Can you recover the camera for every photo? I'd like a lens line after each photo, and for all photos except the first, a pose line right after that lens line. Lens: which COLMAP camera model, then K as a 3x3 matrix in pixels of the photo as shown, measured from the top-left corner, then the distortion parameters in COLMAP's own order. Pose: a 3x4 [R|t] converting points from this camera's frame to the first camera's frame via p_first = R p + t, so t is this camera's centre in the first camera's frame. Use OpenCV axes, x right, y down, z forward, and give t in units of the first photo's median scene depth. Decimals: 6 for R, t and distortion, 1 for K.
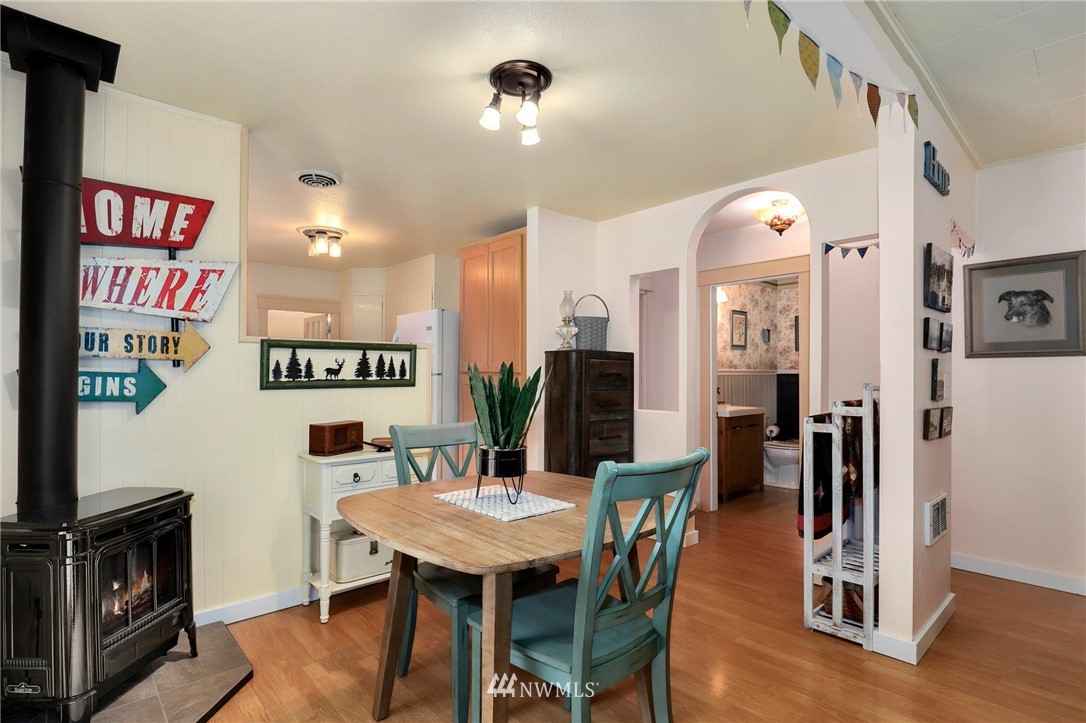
lens RADIAL K [[538.0, 0, 545.7], [0, 538.0, 369.6], [0, 0, 1]] dist [-0.017749, -0.000940]
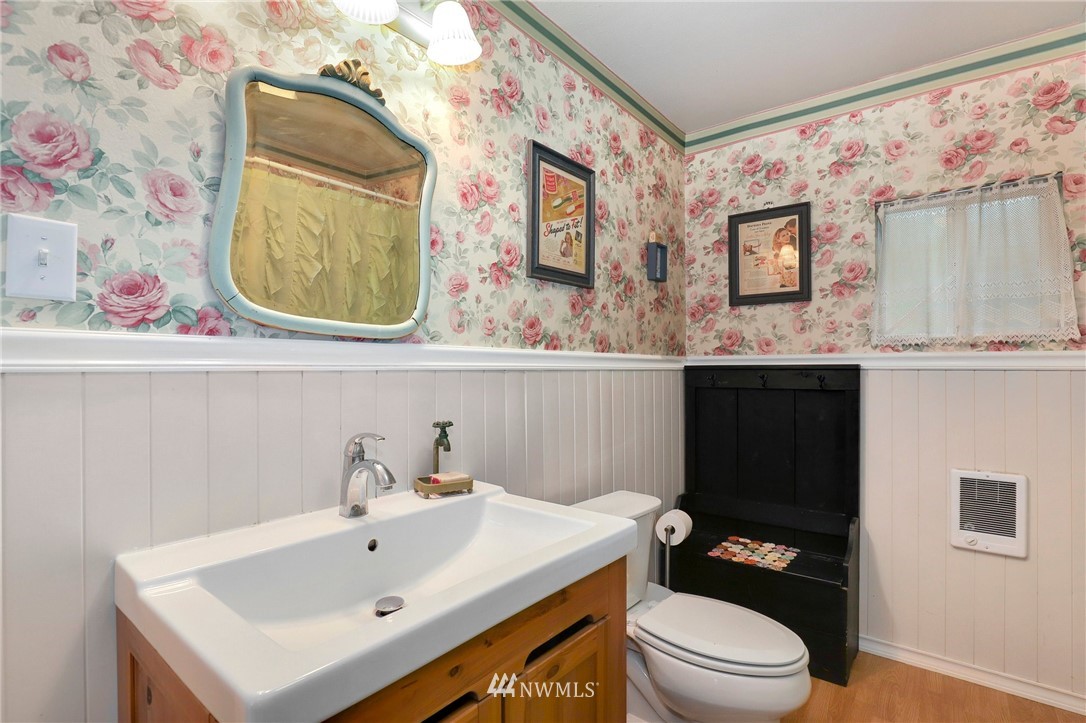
lens RADIAL K [[517.2, 0, 546.7], [0, 517.2, 373.9], [0, 0, 1]] dist [-0.001135, 0.000568]
pose [[0.988680, -0.009044, 0.149769, 0.285155], [0.007324, 0.999901, 0.012030, 0.008064], [-0.149863, -0.010797, 0.988648, 0.664071]]
